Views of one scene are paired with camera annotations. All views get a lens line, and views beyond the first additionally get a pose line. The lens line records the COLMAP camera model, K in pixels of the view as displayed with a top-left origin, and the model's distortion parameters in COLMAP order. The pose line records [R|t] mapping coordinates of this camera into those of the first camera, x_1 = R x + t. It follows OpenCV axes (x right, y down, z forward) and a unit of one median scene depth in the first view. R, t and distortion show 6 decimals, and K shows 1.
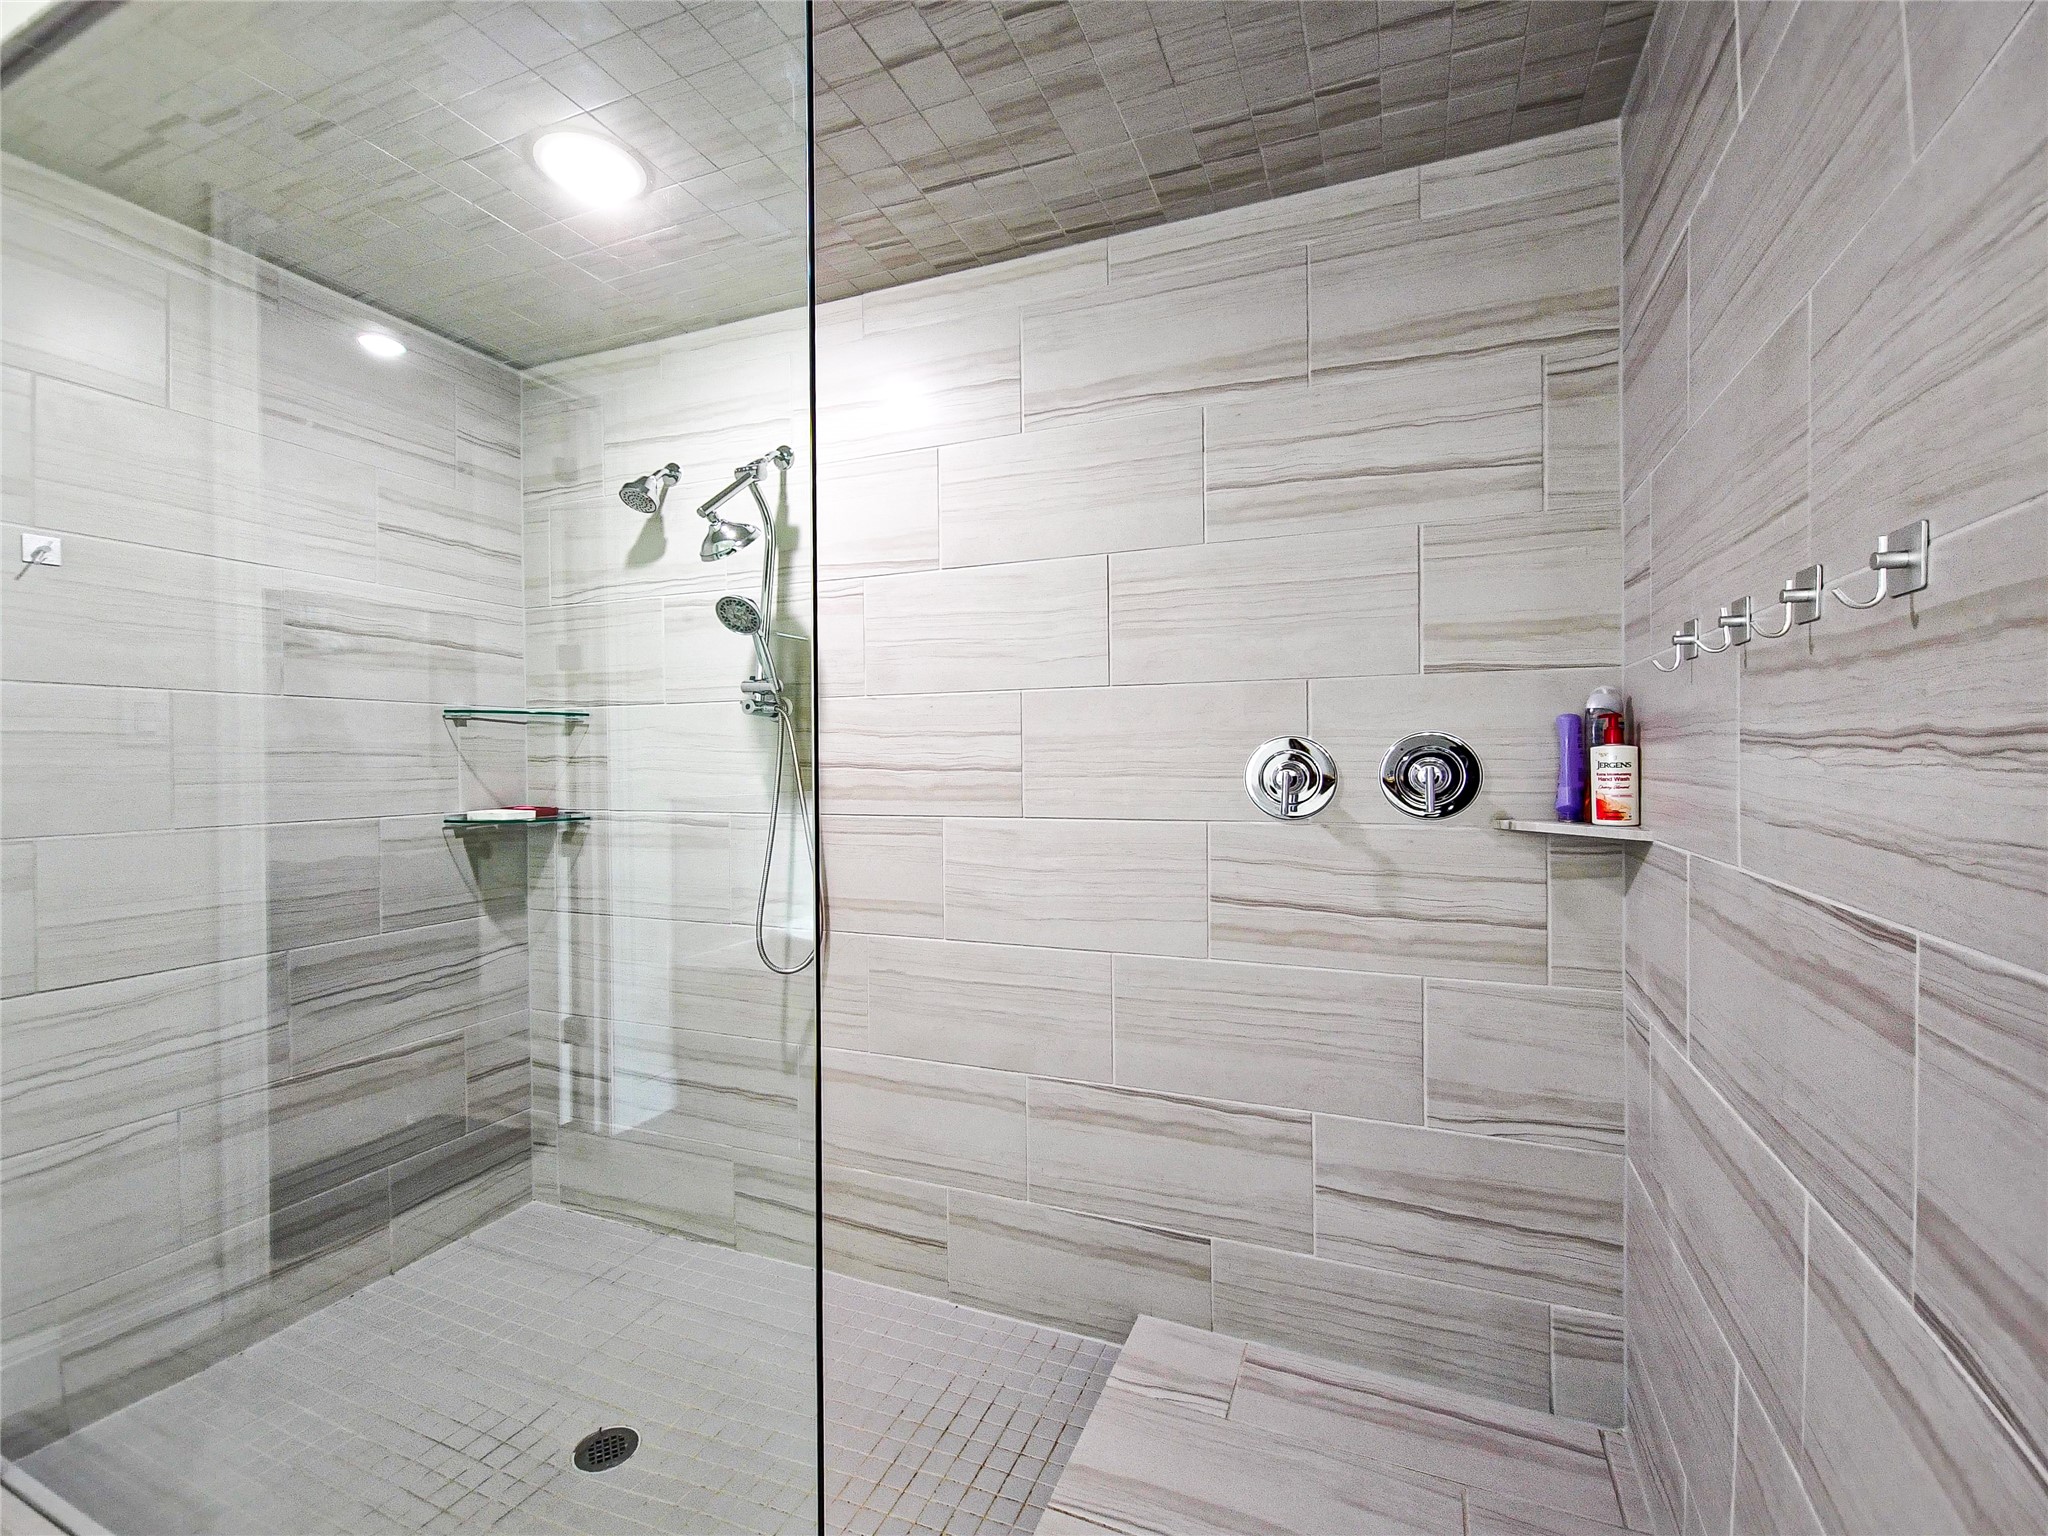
lens RADIAL K [[884.4, 0, 1022.5], [0, 884.4, 767.2], [0, 0, 1]] dist [-0.001940, -0.001265]
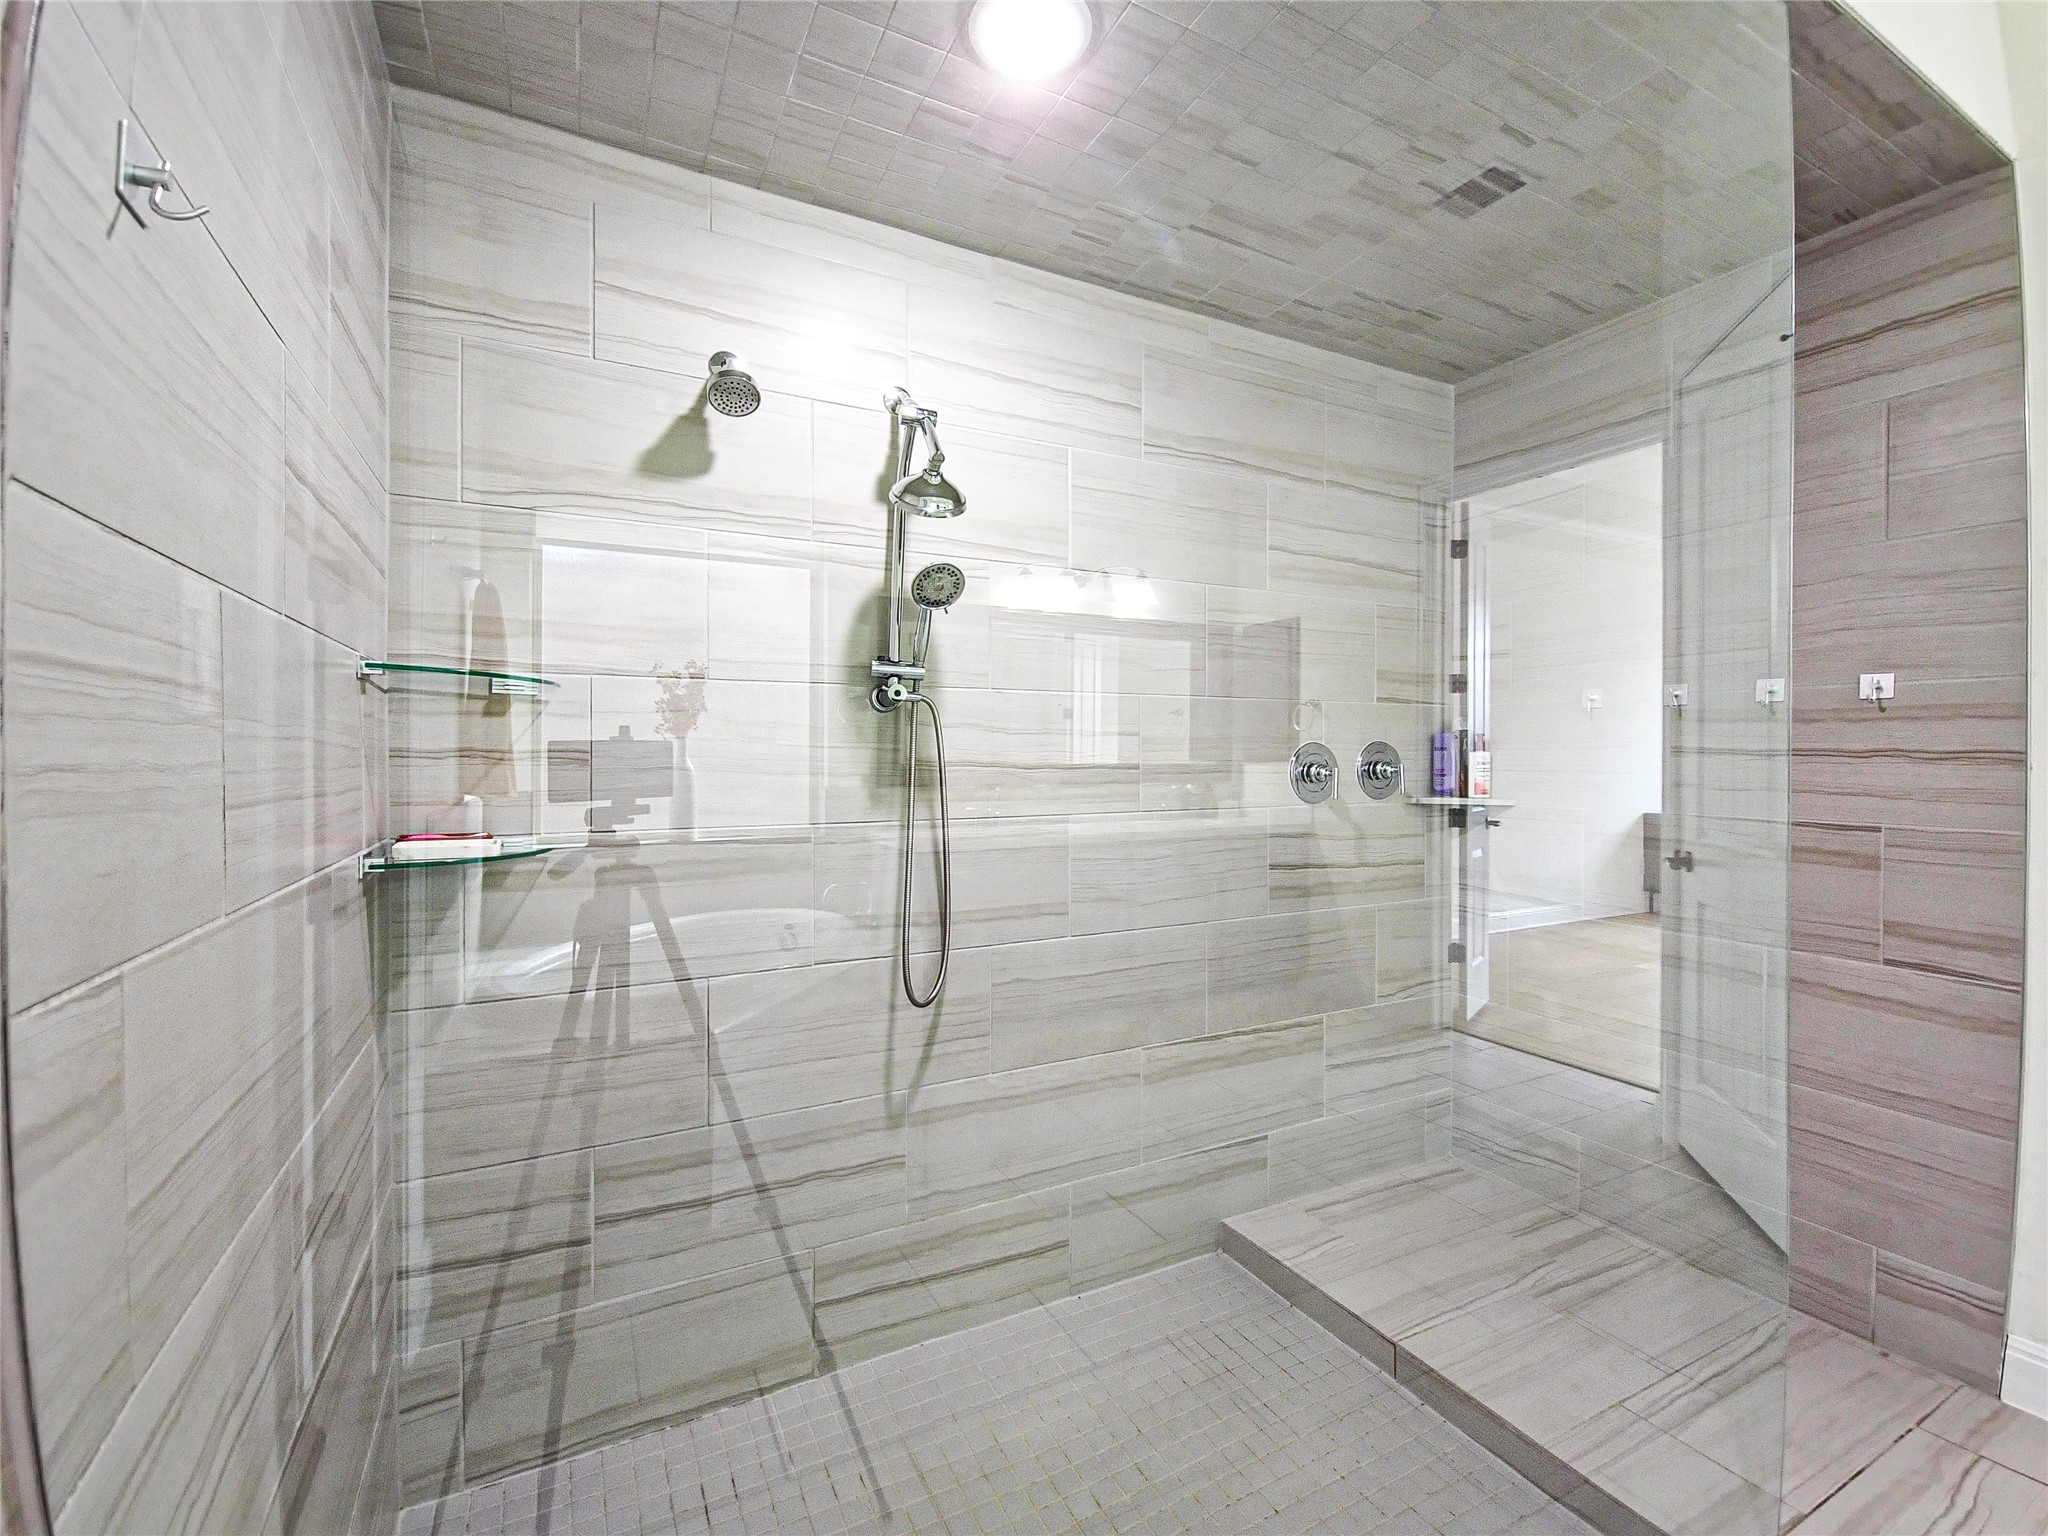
lens RADIAL K [[884.4, 0, 1017.1], [0, 884.4, 761.8], [0, 0, 1]] dist [-0.001940, -0.001265]
pose [[0.664253, 0.001041, 0.747507, -0.914443], [0.002698, 0.999989, -0.003790, -0.000533], [-0.747503, 0.004534, 0.664243, 0.390435]]
